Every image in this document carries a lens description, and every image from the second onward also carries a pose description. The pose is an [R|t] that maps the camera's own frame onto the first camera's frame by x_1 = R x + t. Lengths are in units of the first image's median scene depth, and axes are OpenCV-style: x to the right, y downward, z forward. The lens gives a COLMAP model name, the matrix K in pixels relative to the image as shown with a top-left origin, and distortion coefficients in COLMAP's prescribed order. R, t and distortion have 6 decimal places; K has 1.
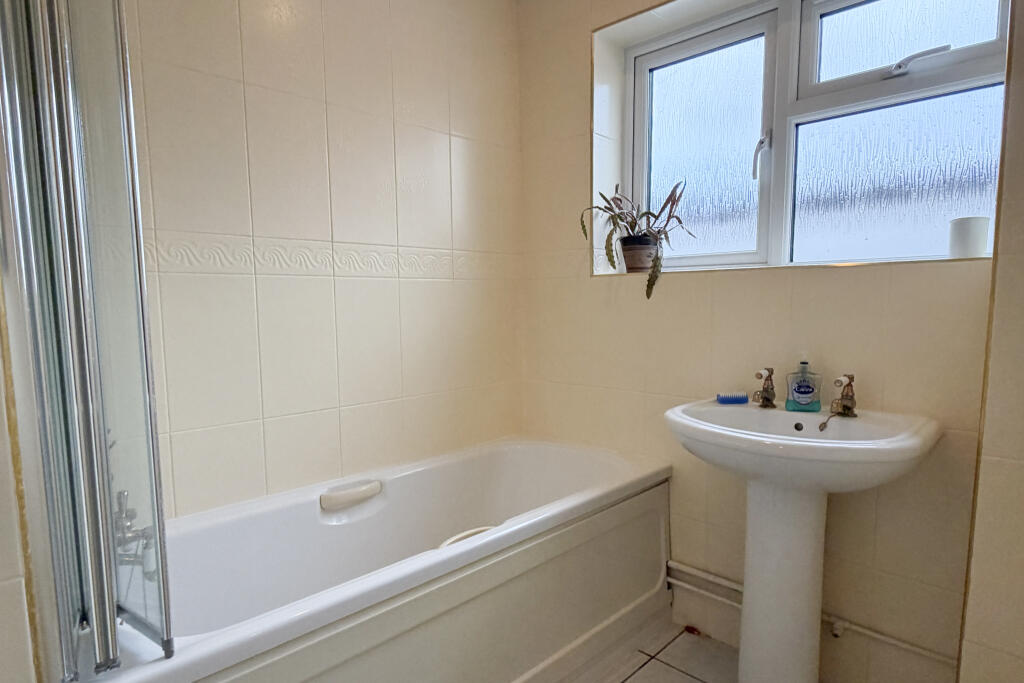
lens RADIAL K [[579.9, 0, 515.2], [0, 579.9, 358.0], [0, 0, 1]] dist [-0.000974, -0.000239]
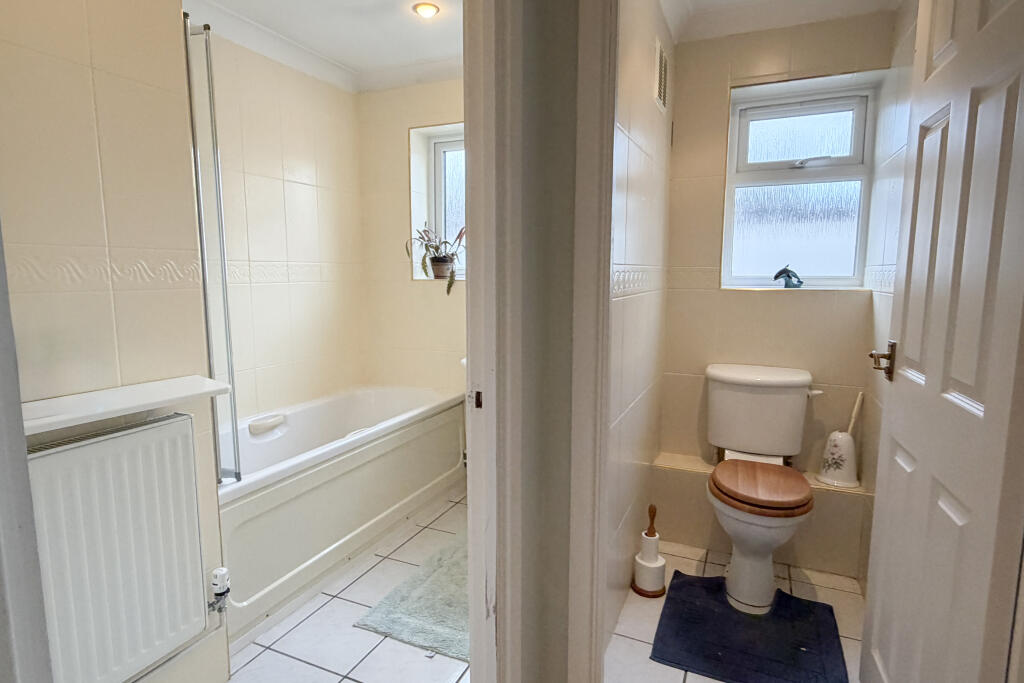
lens RADIAL K [[544.5, 0, 512.0], [0, 544.5, 341.5], [0, 0, 1]] dist [0.000667, 0.000189]
pose [[0.932326, -0.035555, 0.359868, -0.164952], [0.027962, 0.999263, 0.026283, -0.004500], [-0.360537, -0.014441, 0.932633, -0.521223]]
